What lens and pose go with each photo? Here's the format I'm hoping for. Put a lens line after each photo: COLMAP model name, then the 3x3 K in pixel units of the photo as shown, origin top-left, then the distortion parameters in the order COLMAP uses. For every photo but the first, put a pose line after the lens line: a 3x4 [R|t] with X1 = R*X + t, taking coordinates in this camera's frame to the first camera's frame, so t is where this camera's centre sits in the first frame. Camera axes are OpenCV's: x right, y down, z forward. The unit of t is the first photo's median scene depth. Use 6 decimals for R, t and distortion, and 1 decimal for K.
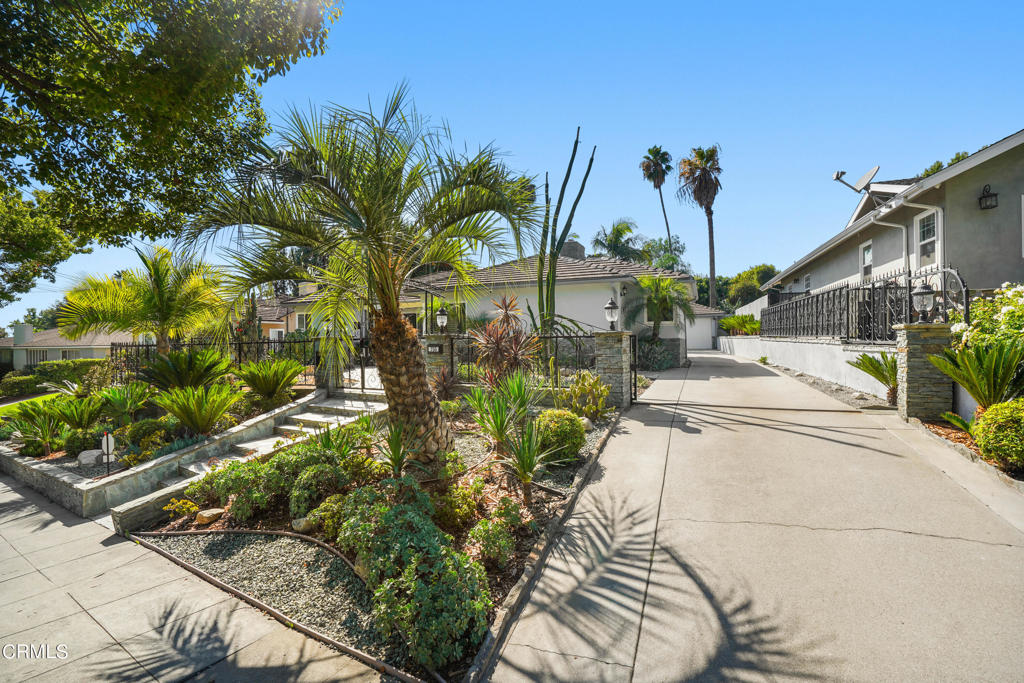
lens RADIAL K [[495.7, 0, 512.0], [0, 495.7, 341.5], [0, 0, 1]] dist [-0.019118, 0.001967]
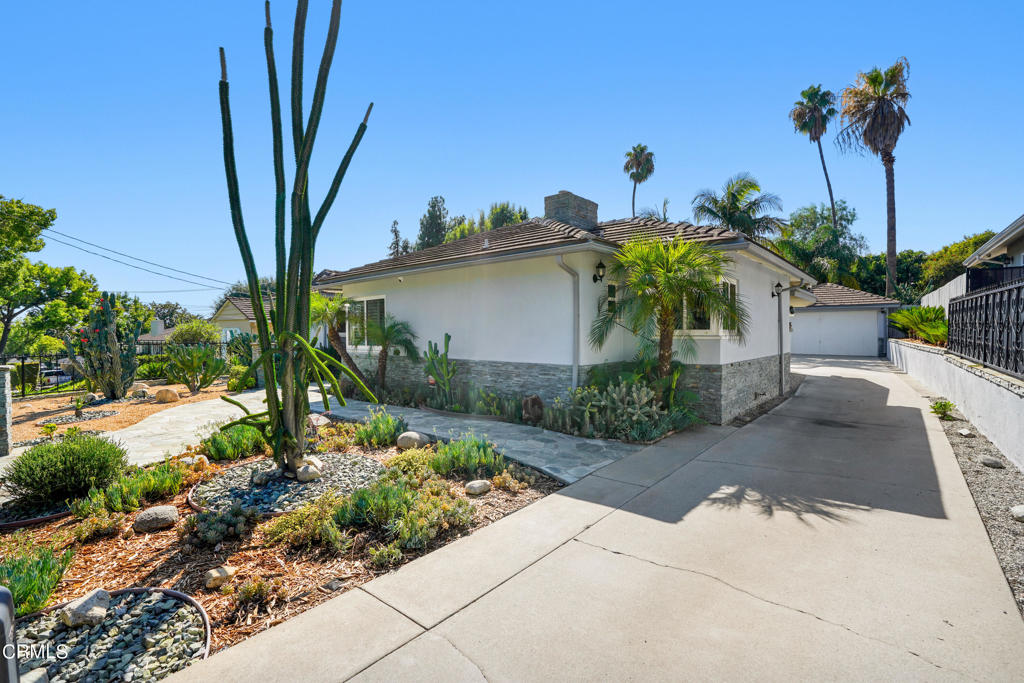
lens RADIAL K [[475.0, 0, 512.0], [0, 475.0, 341.5], [0, 0, 1]] dist [-0.008436, 0.001346]
pose [[0.948020, 0.015843, -0.317818, 0.606430], [-0.007555, 0.999599, 0.027293, -0.086405], [0.318122, -0.023473, 0.947759, 1.021478]]
